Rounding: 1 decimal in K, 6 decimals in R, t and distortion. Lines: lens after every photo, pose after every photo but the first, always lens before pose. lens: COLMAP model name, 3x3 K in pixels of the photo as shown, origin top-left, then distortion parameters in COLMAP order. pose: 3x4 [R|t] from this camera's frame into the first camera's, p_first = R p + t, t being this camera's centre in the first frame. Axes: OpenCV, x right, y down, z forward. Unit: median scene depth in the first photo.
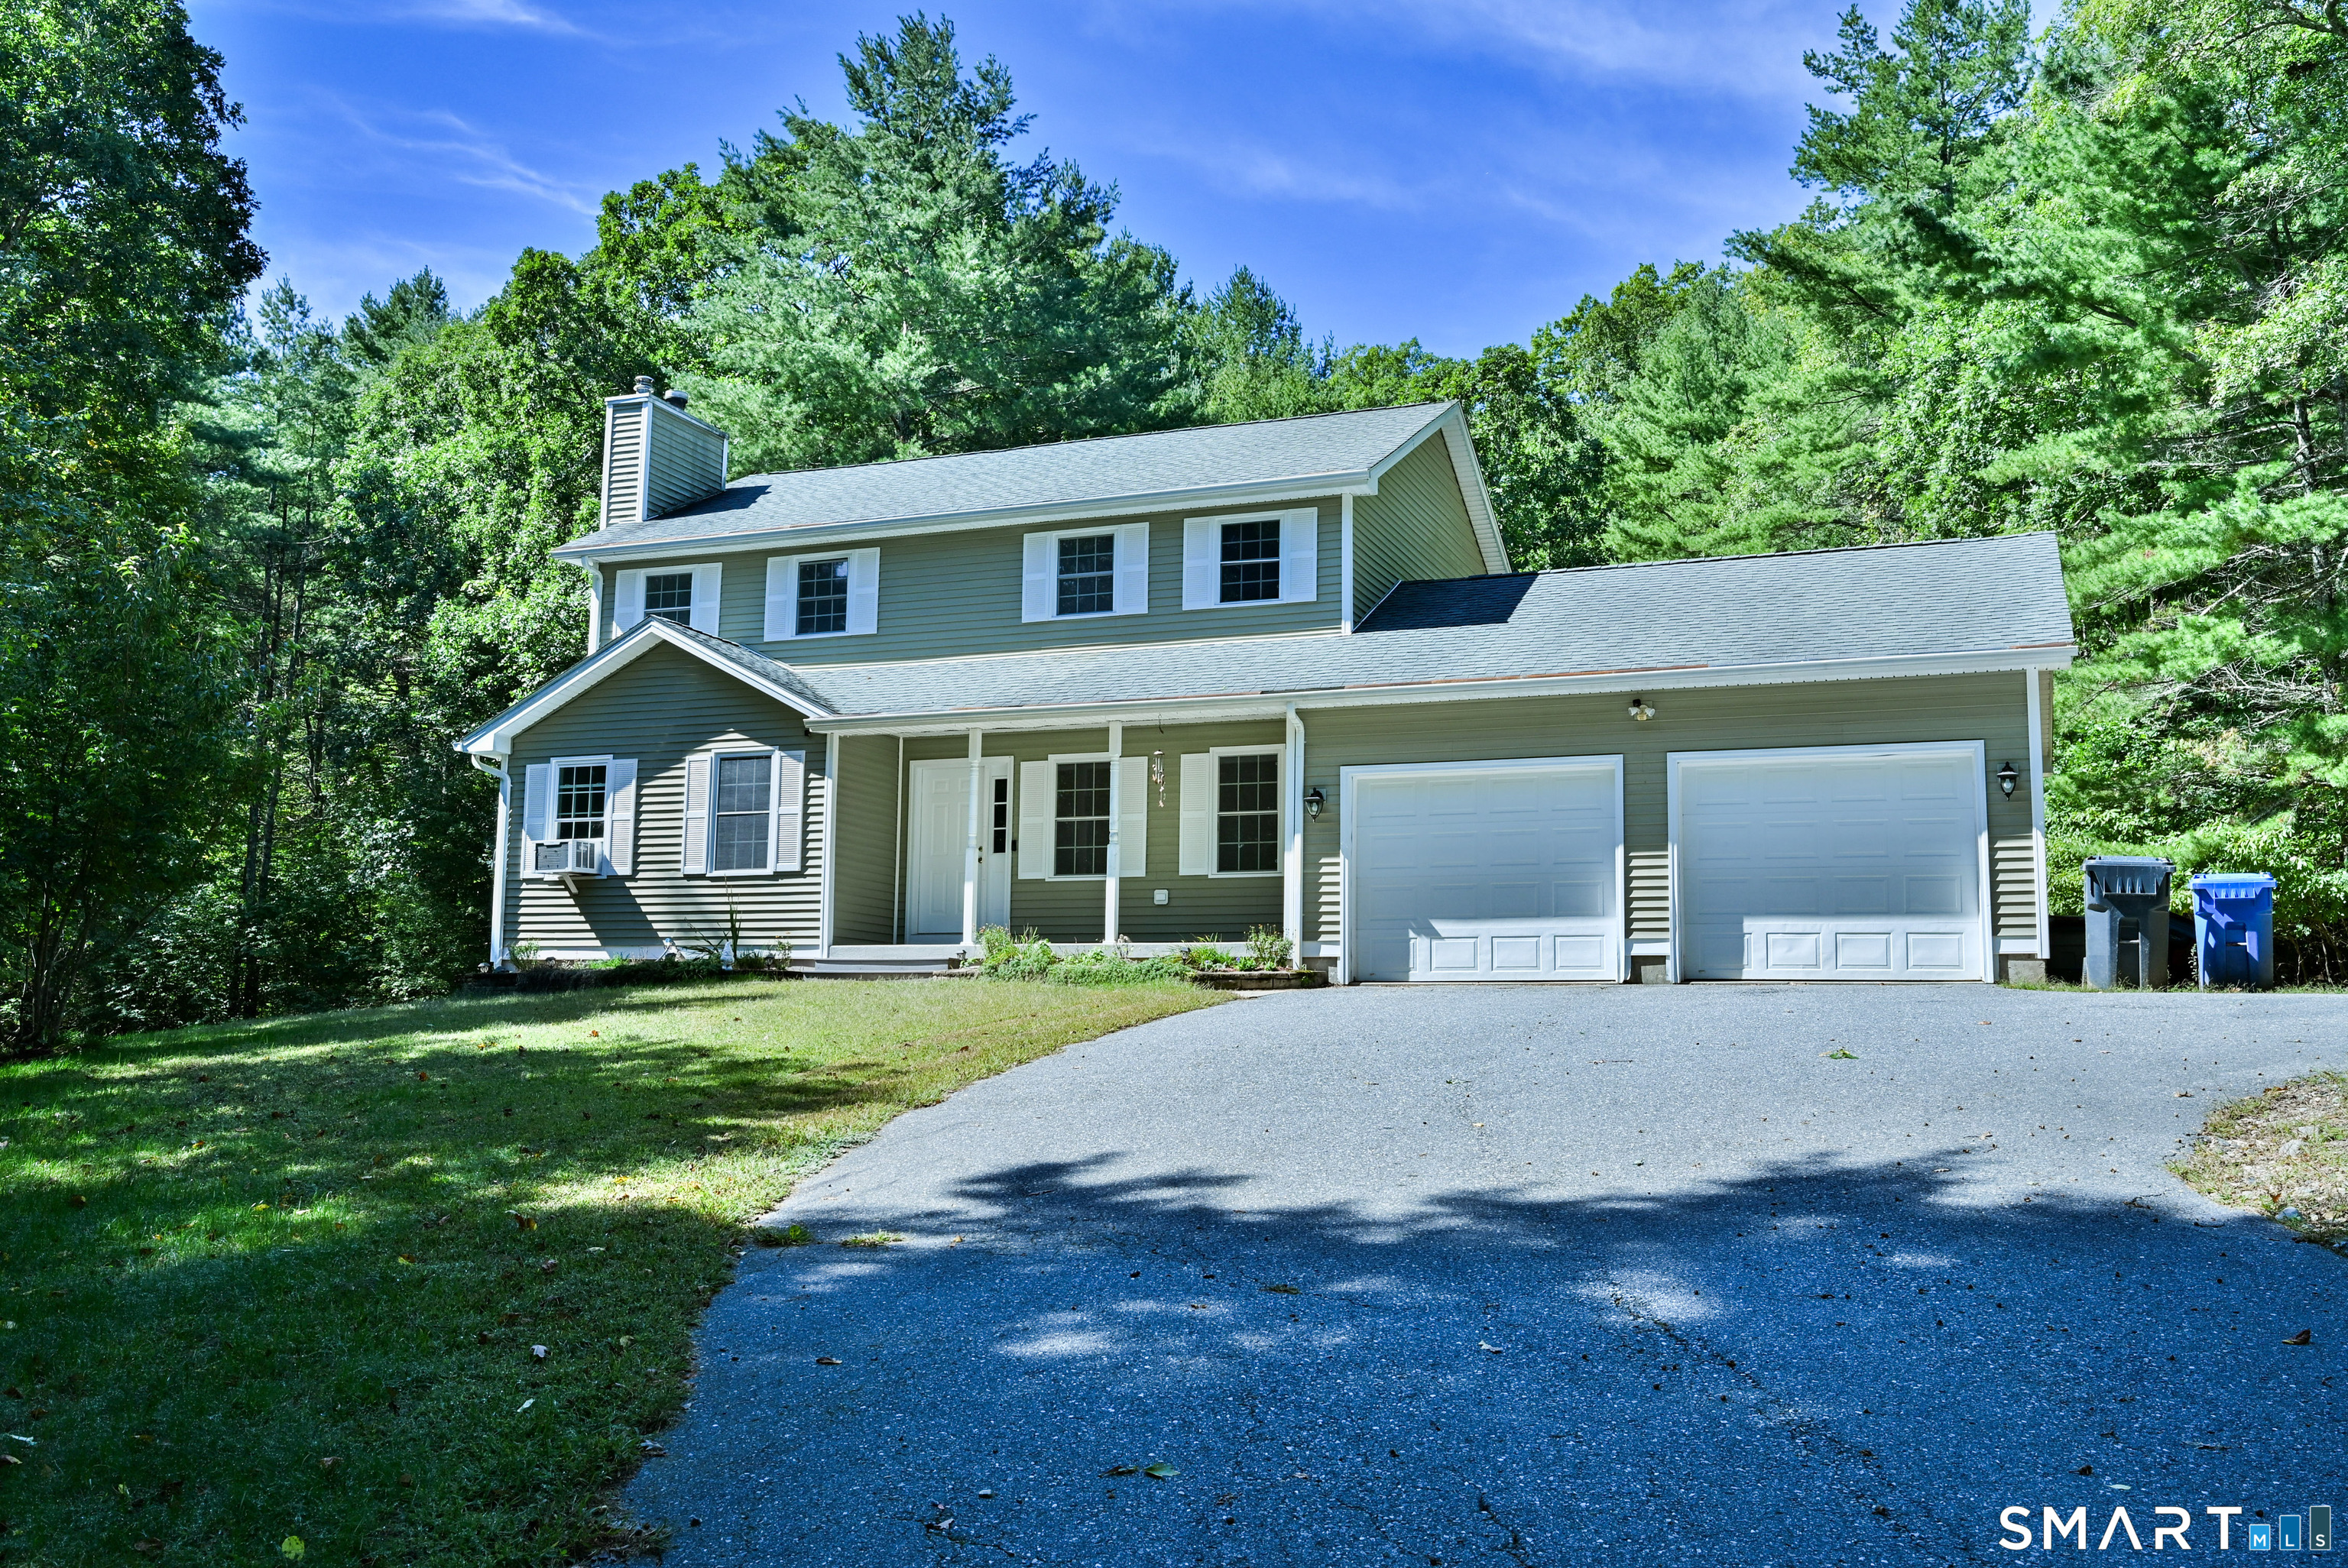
lens RADIAL K [[2048.2, 0, 1174.0], [0, 2048.2, 784.0], [0, 0, 1]] dist [-0.006298, -0.007447]
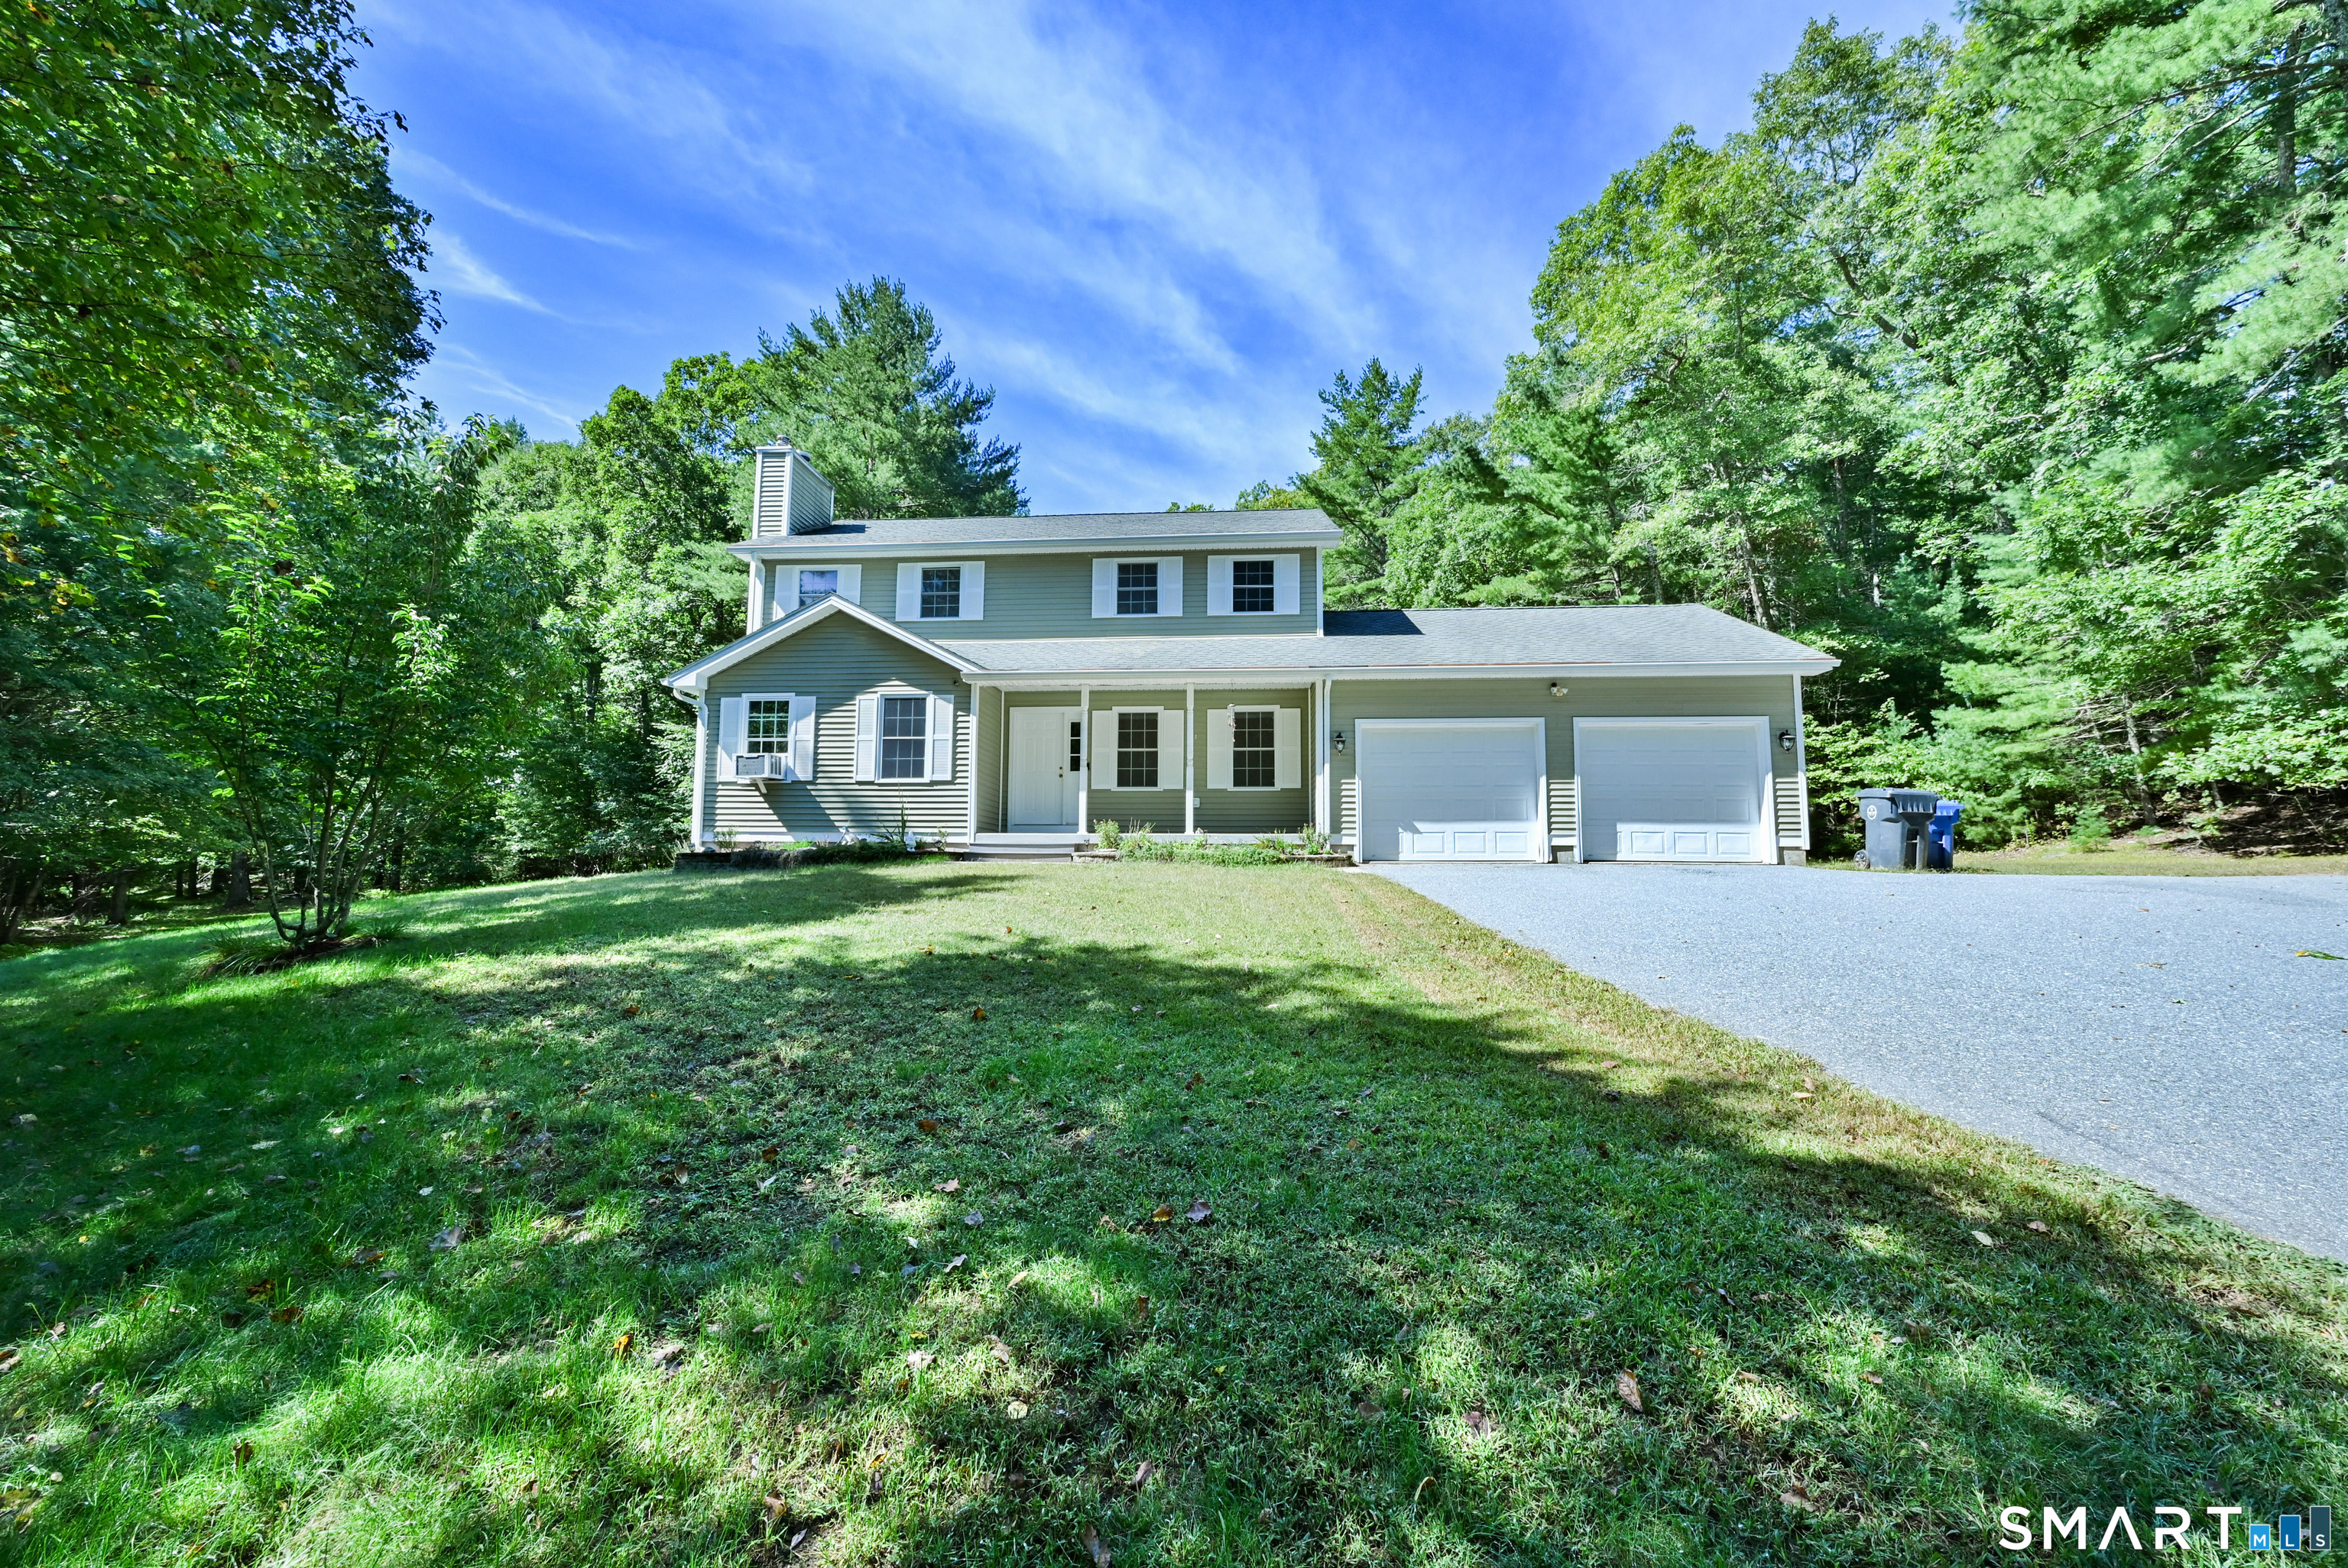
lens RADIAL K [[939.2, 0, 1178.8], [0, 939.2, 795.6], [0, 0, 1]] dist [0.001868, 0.000249]
pose [[0.956244, 0.018649, 0.291977, -0.217135], [-0.032299, 0.998595, 0.042002, 0.020445], [-0.290783, -0.049595, 0.955503, 0.329287]]
